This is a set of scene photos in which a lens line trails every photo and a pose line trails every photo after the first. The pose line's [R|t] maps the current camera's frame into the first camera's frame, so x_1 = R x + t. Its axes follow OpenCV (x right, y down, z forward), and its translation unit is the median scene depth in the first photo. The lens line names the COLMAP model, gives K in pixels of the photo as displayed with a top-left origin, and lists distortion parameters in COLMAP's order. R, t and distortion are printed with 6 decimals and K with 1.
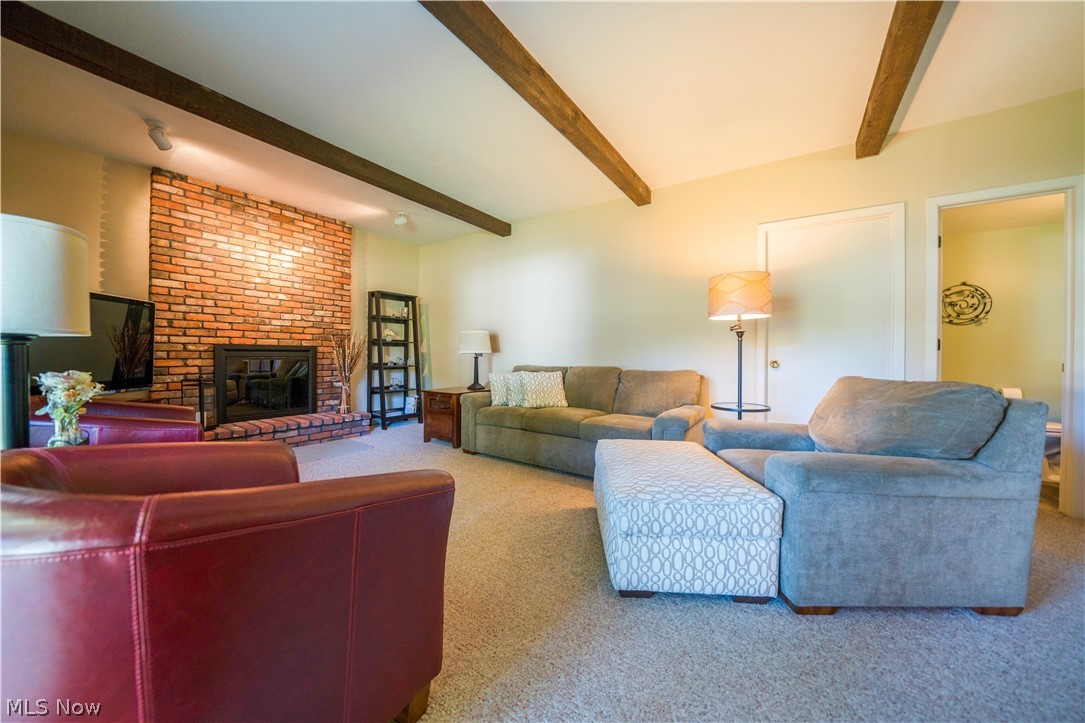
lens RADIAL K [[376.2, 0, 539.5], [0, 376.2, 358.9], [0, 0, 1]] dist [-0.020264, 0.000338]
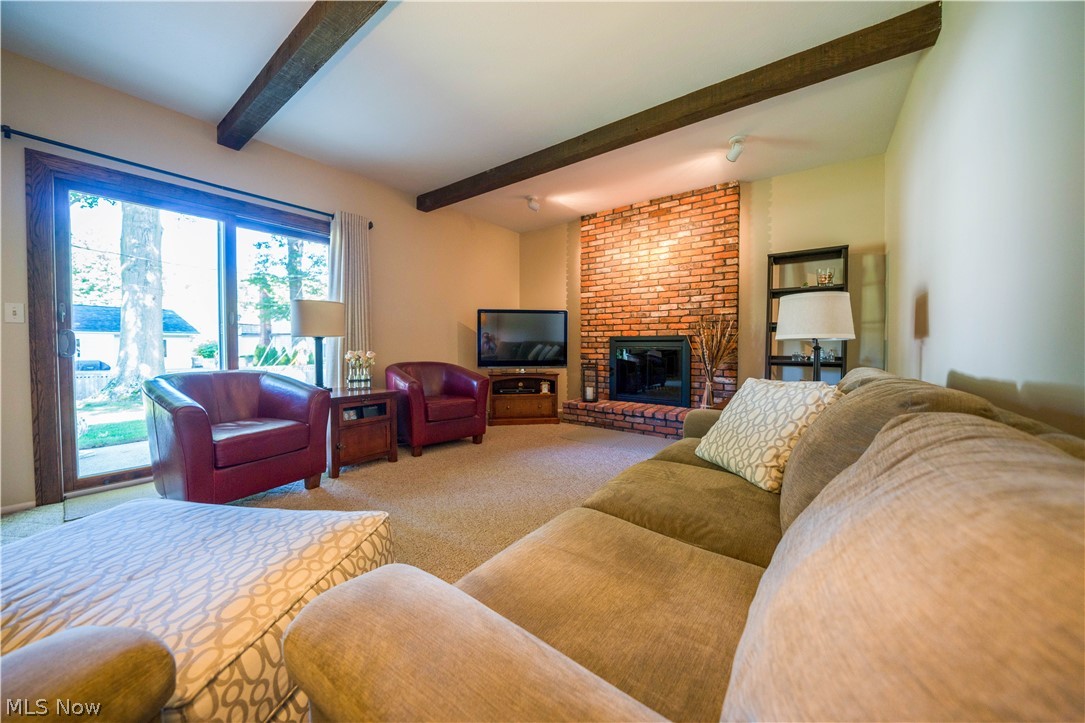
lens RADIAL K [[376.2, 0, 539.8], [0, 376.2, 356.2], [0, 0, 1]] dist [-0.020264, 0.000338]
pose [[-0.034131, 0.024812, -0.999109, 0.374626], [-0.008191, 0.999651, 0.025105, -0.003082], [0.999384, 0.009041, -0.033916, 0.722932]]
